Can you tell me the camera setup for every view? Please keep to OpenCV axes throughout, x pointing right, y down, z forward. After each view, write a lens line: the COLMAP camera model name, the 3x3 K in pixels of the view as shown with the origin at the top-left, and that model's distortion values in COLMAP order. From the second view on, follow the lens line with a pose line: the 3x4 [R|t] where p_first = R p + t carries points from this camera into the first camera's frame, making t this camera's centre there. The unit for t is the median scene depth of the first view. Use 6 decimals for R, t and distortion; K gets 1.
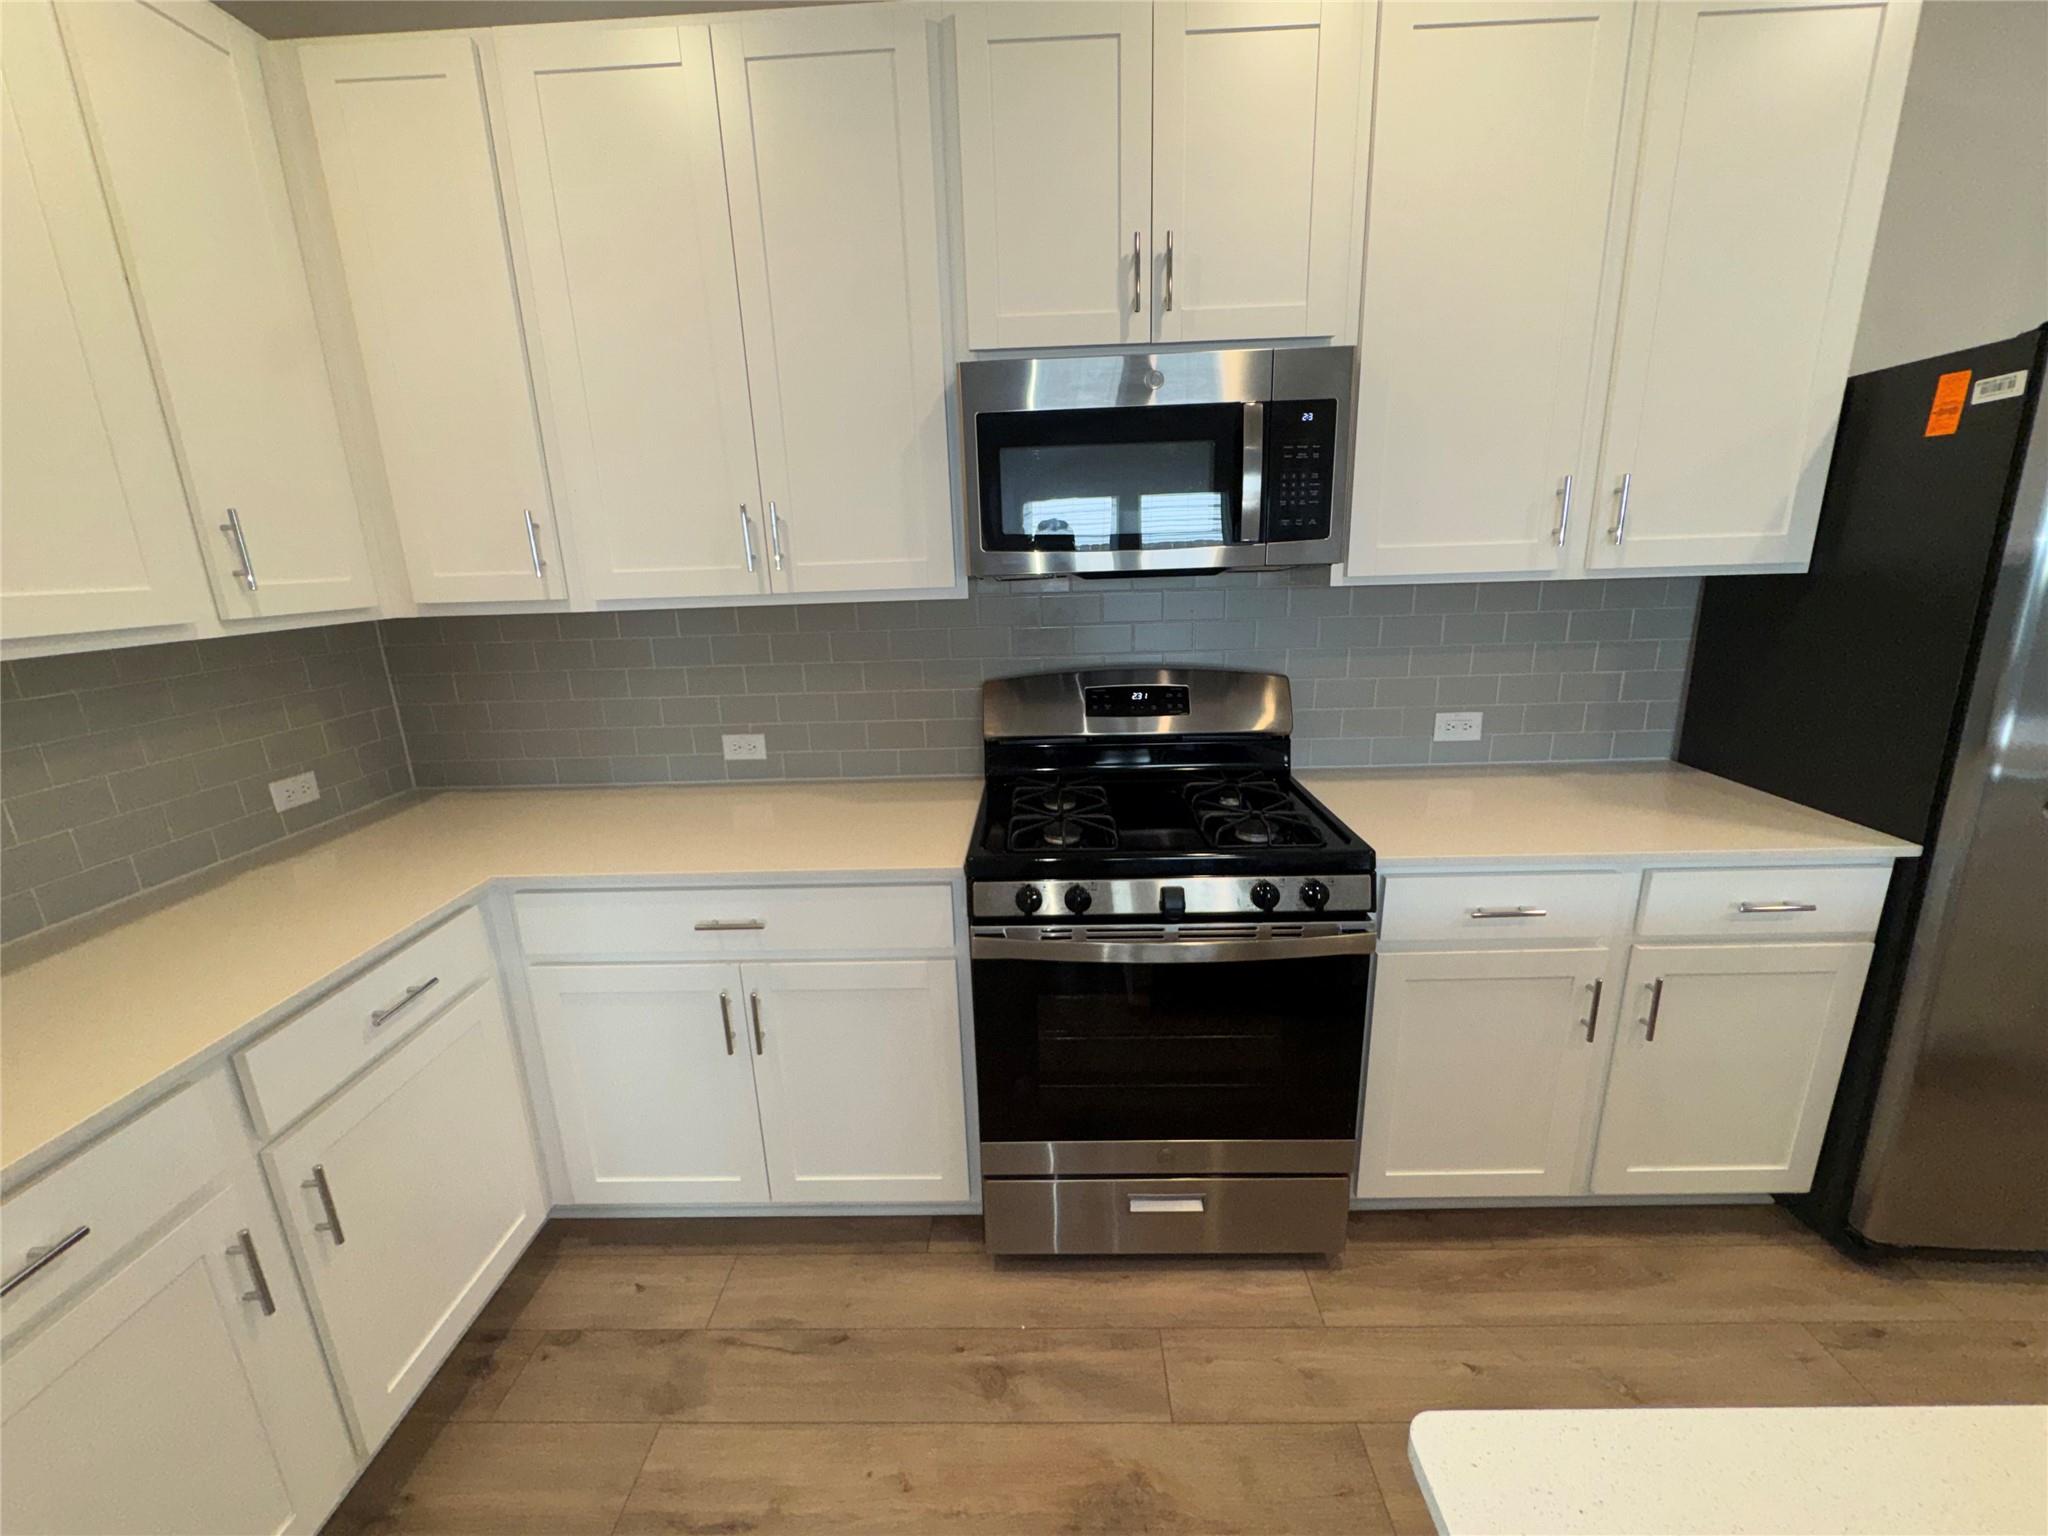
lens RADIAL K [[820.3, 0, 1022.7], [0, 820.3, 765.8], [0, 0, 1]] dist [-0.004406, 0.000274]
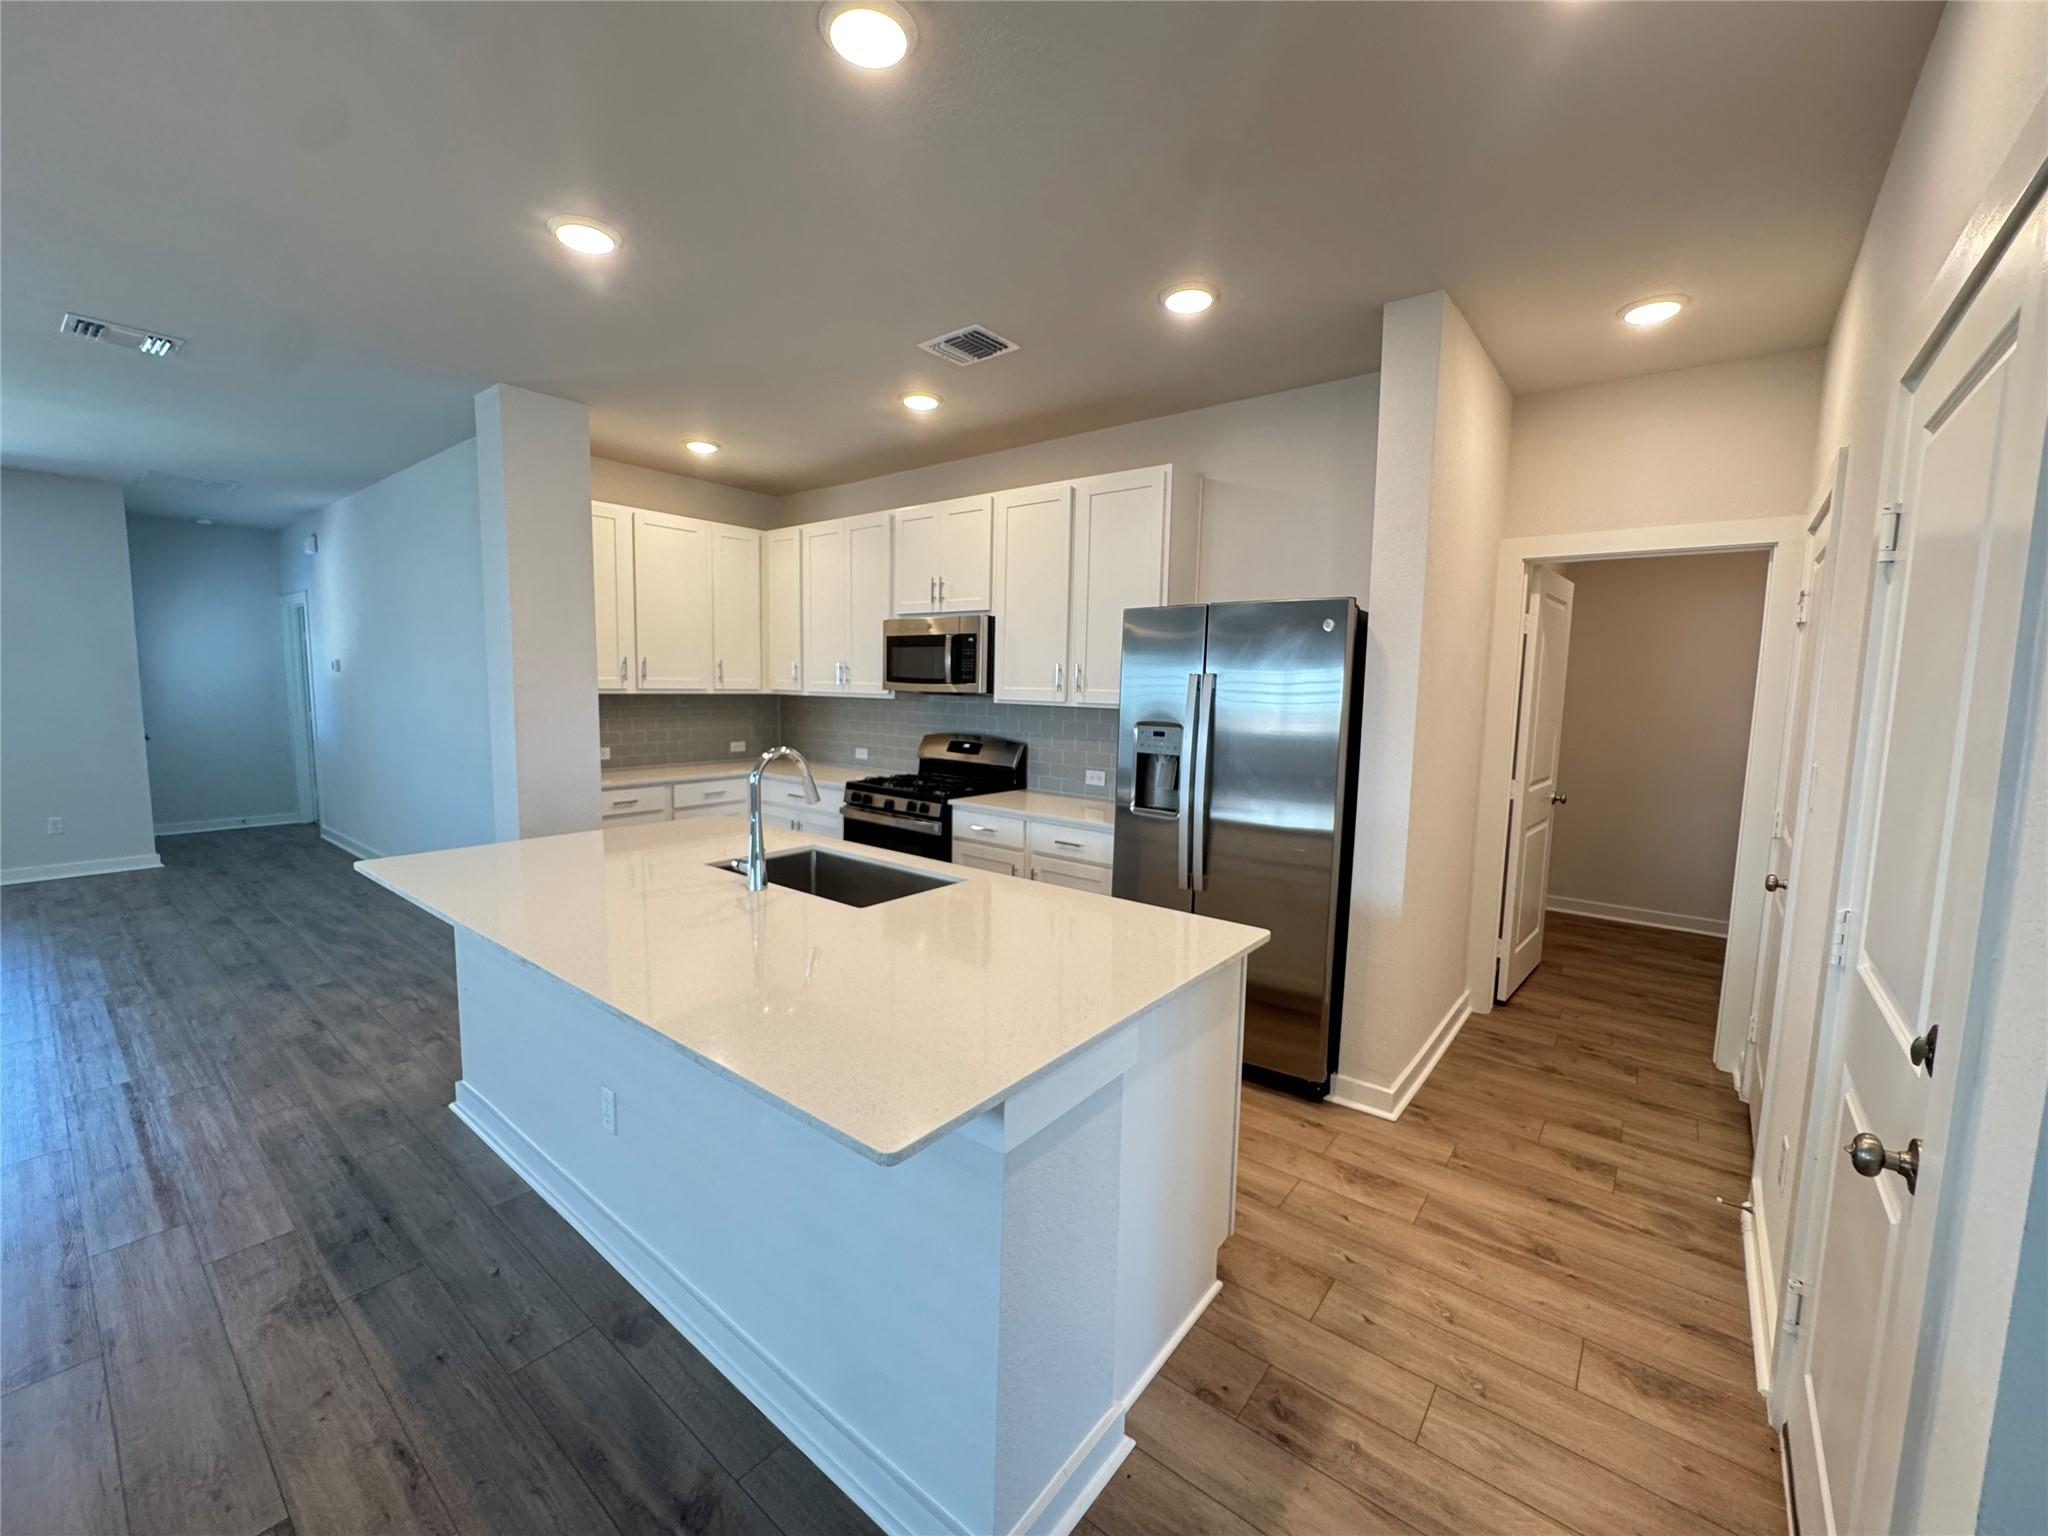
lens RADIAL K [[820.3, 0, 1020.0], [0, 820.3, 767.9], [0, 0, 1]] dist [-0.004406, 0.000274]
pose [[0.791749, 0.112941, -0.600315, 2.075663], [-0.198417, 0.977019, -0.077878, 0.159627], [0.577723, 0.180773, 0.795963, -0.946150]]
